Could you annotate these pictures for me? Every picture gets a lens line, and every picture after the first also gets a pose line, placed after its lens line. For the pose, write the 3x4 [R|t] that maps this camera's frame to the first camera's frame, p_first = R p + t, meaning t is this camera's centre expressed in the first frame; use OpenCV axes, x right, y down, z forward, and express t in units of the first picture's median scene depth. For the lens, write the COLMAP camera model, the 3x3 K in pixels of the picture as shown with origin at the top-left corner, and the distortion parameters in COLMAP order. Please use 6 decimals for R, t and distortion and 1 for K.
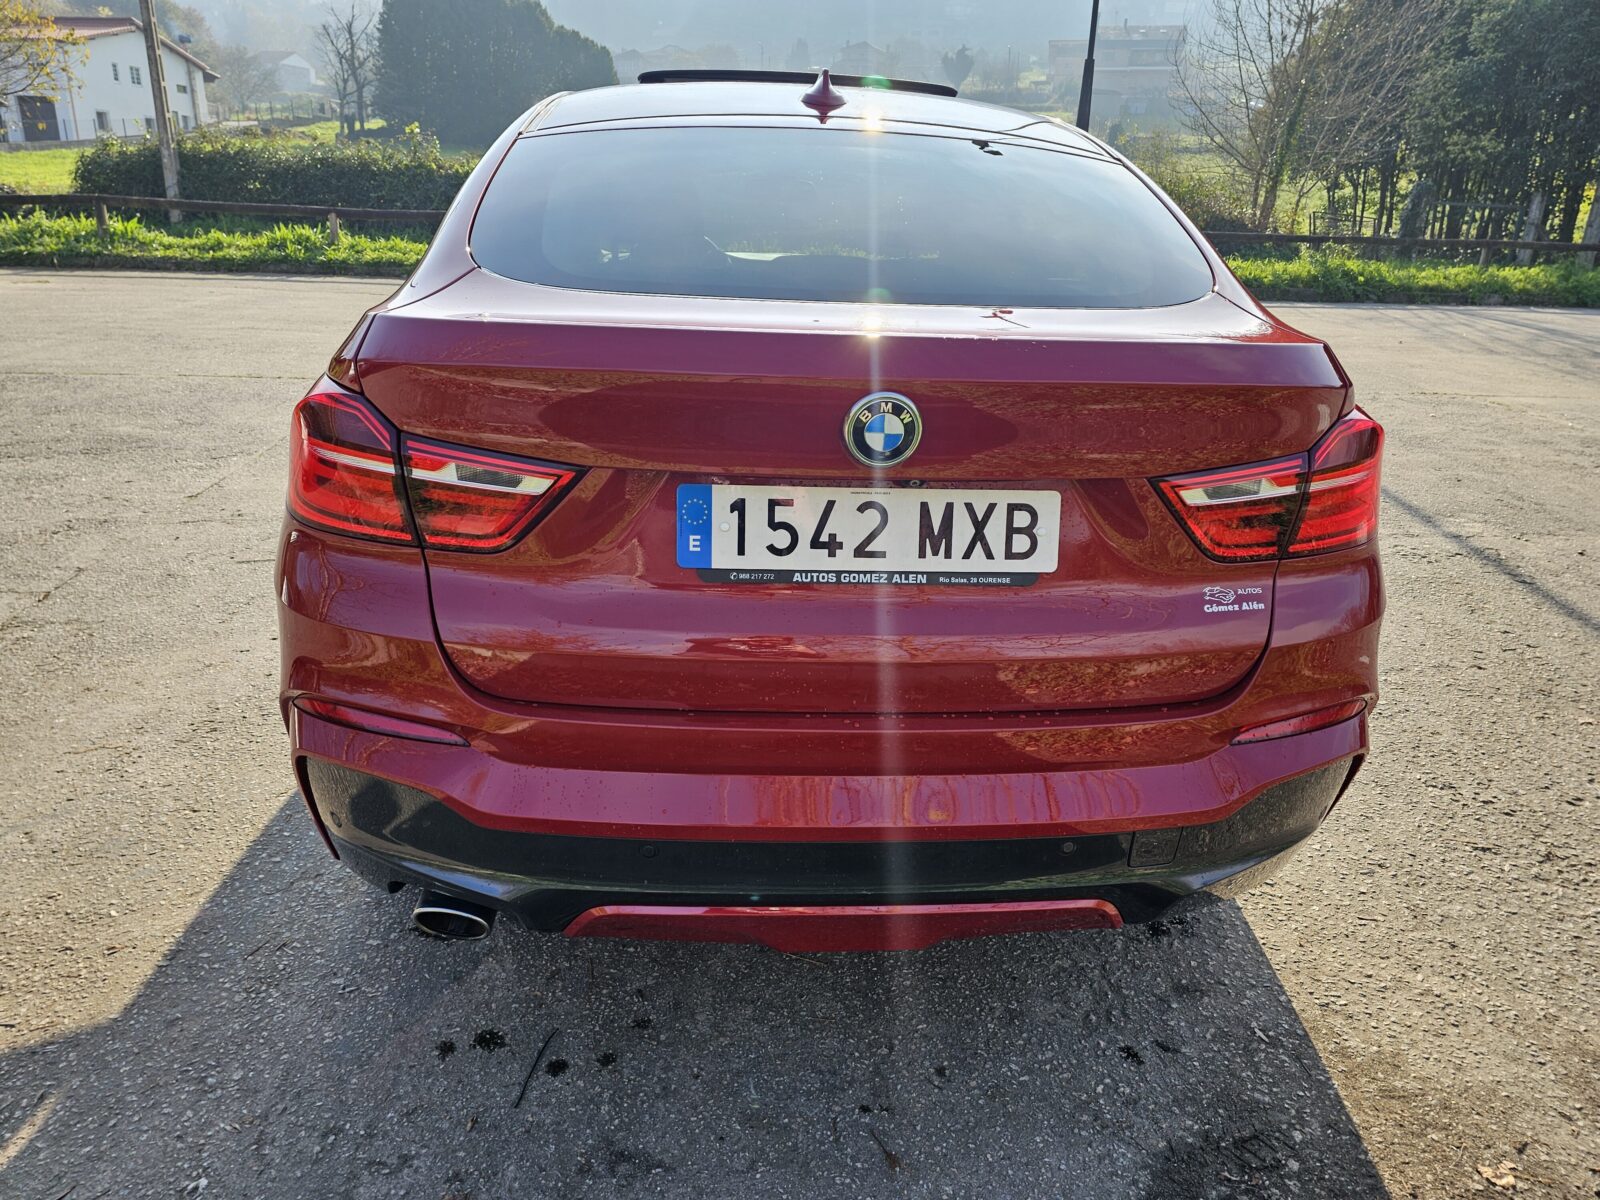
lens RADIAL K [[1084.8, 0, 813.0], [0, 1084.8, 600.4], [0, 0, 1]] dist [0.055694, -0.052806]
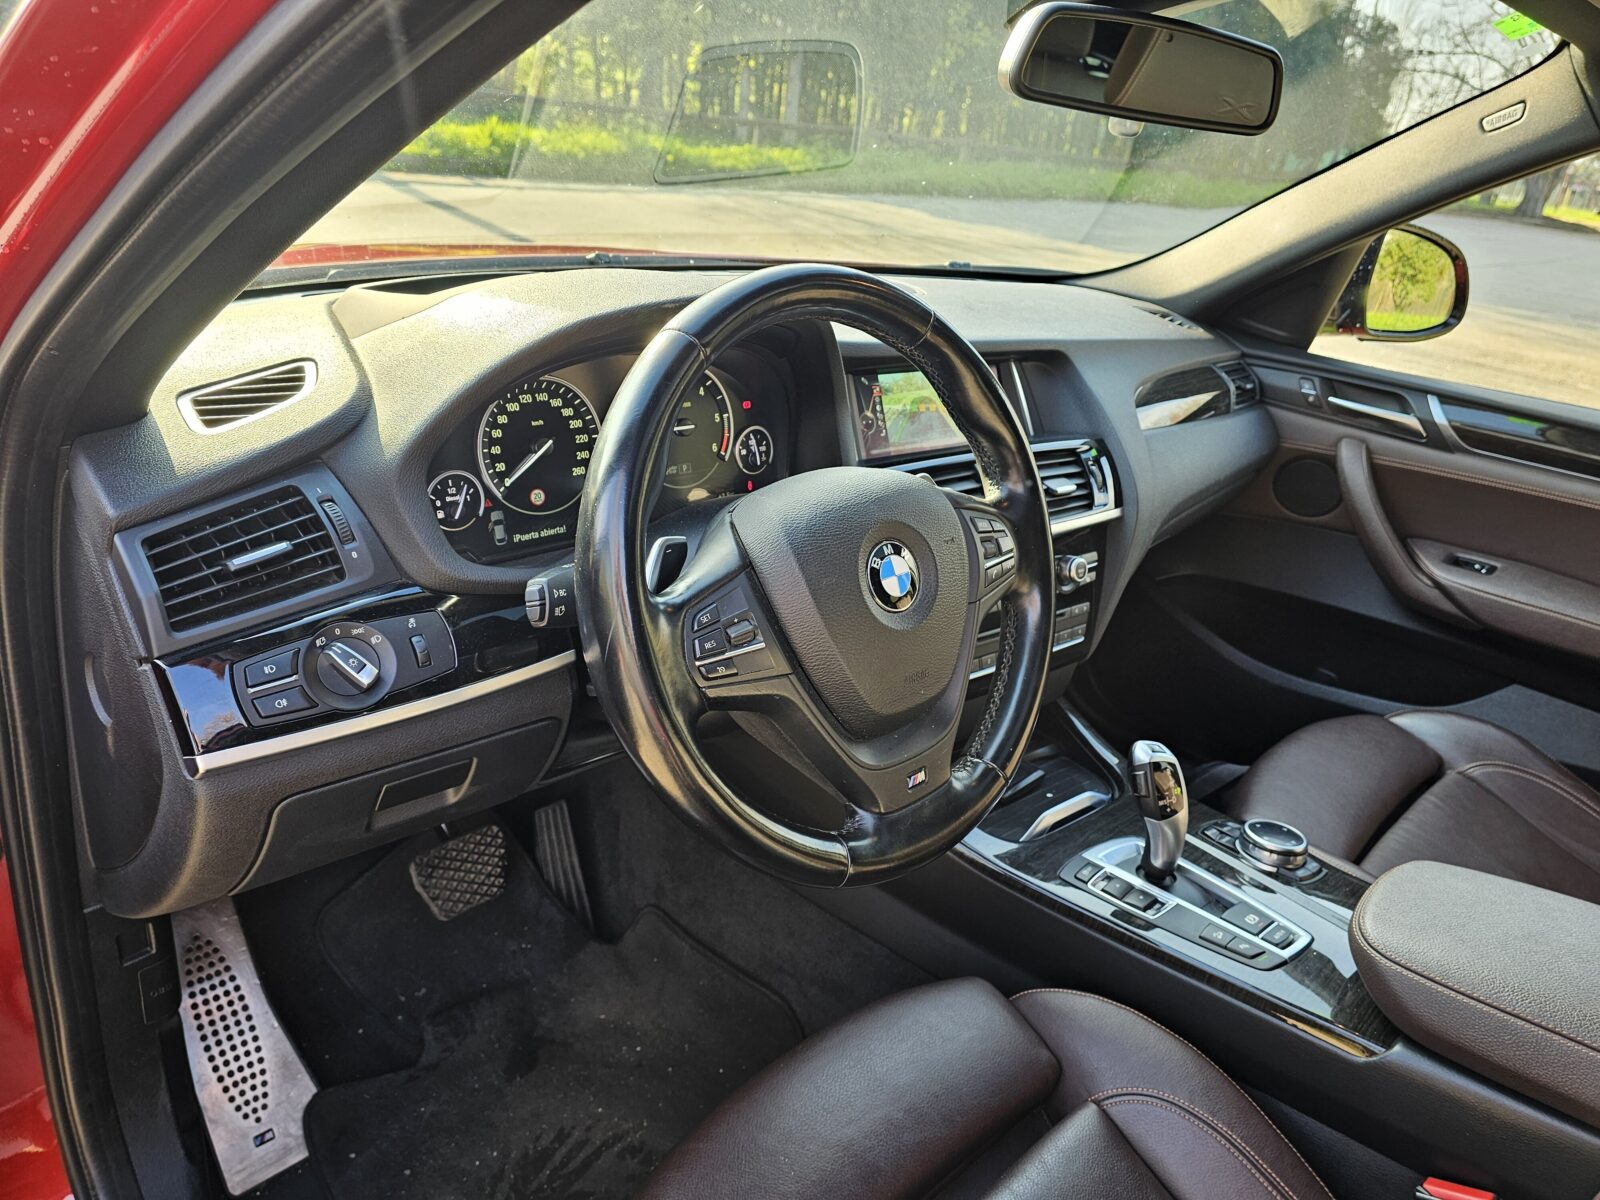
lens RADIAL K [[1084.8, 0, 820.2], [0, 1084.8, 576.0], [0, 0, 1]] dist [0.055694, -0.052806]
pose [[0.756033, -0.212241, 0.619168, -0.039961], [0.146873, 0.976854, 0.155512, -0.052530], [-0.637843, -0.026633, 0.769706, 0.142759]]
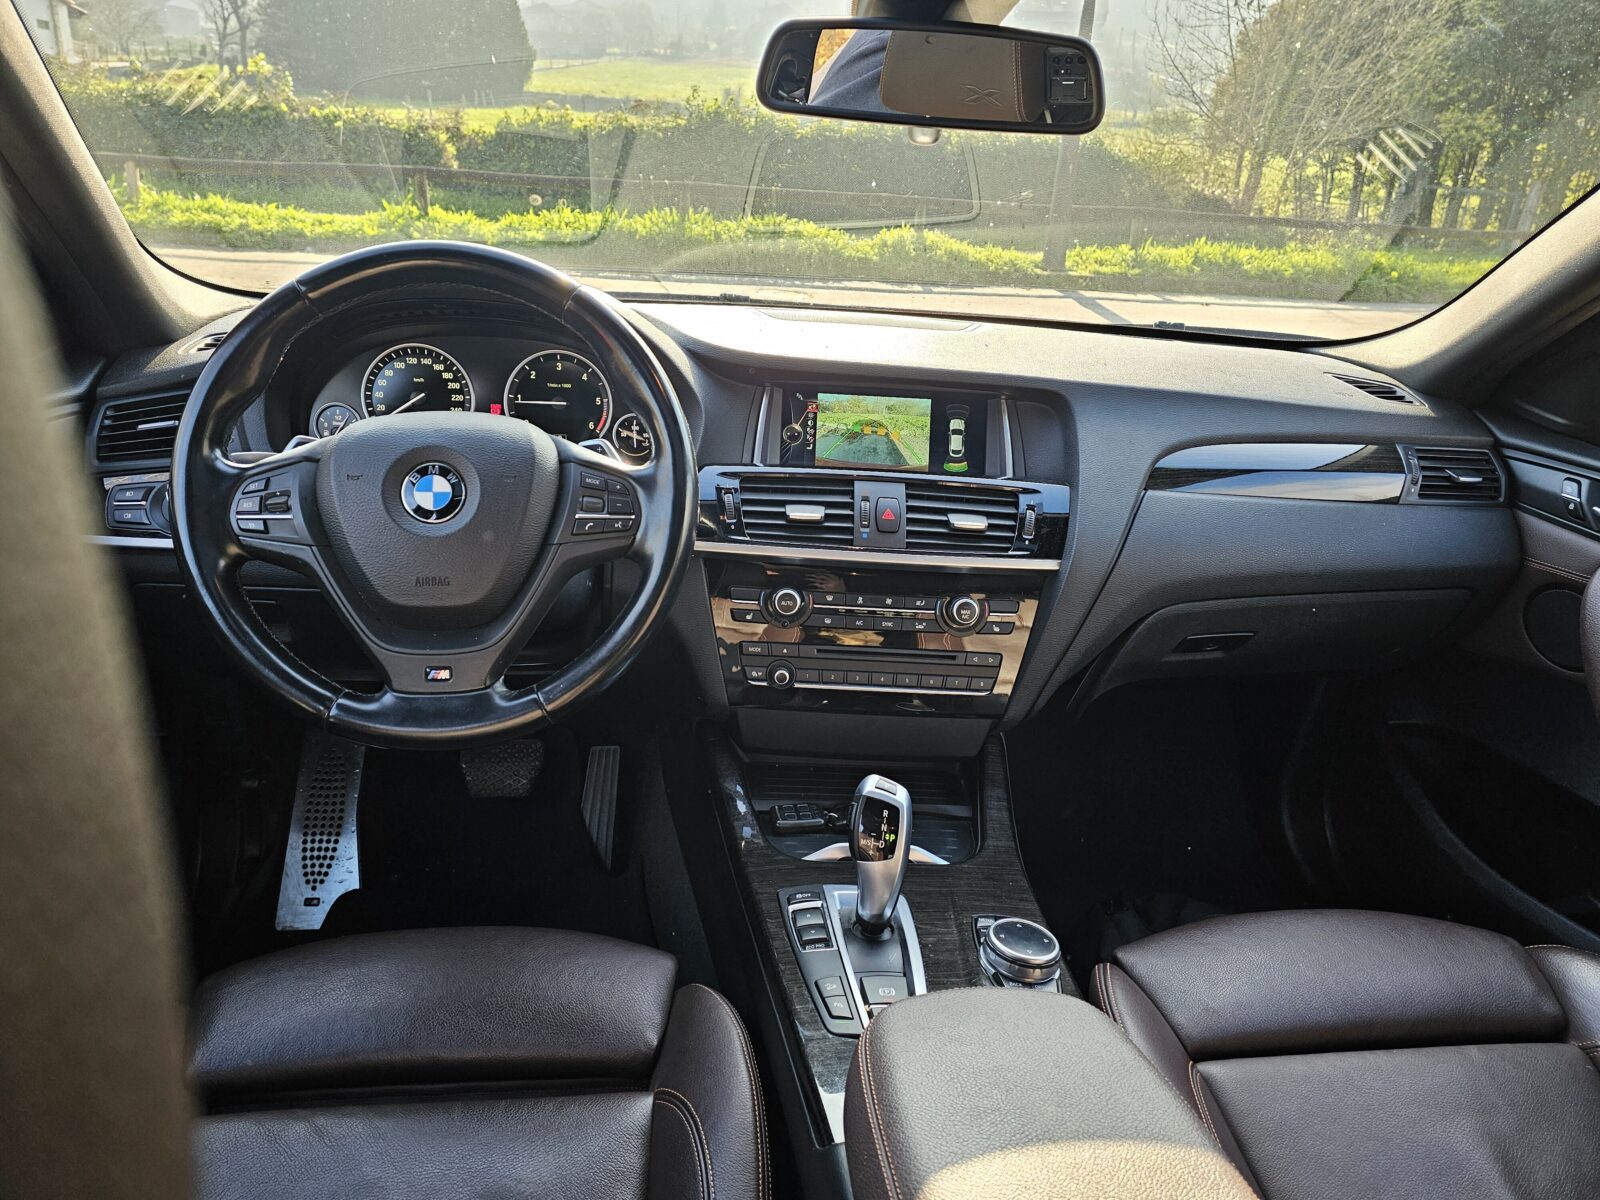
lens RADIAL K [[1084.8, 0, 802.8], [0, 1084.8, 586.0], [0, 0, 1]] dist [0.055694, -0.052806]
pose [[0.997728, 0.002353, 0.067332, -0.011885], [-0.003400, 0.999875, 0.015442, -0.045503], [-0.067287, -0.015636, 0.997611, 0.128662]]
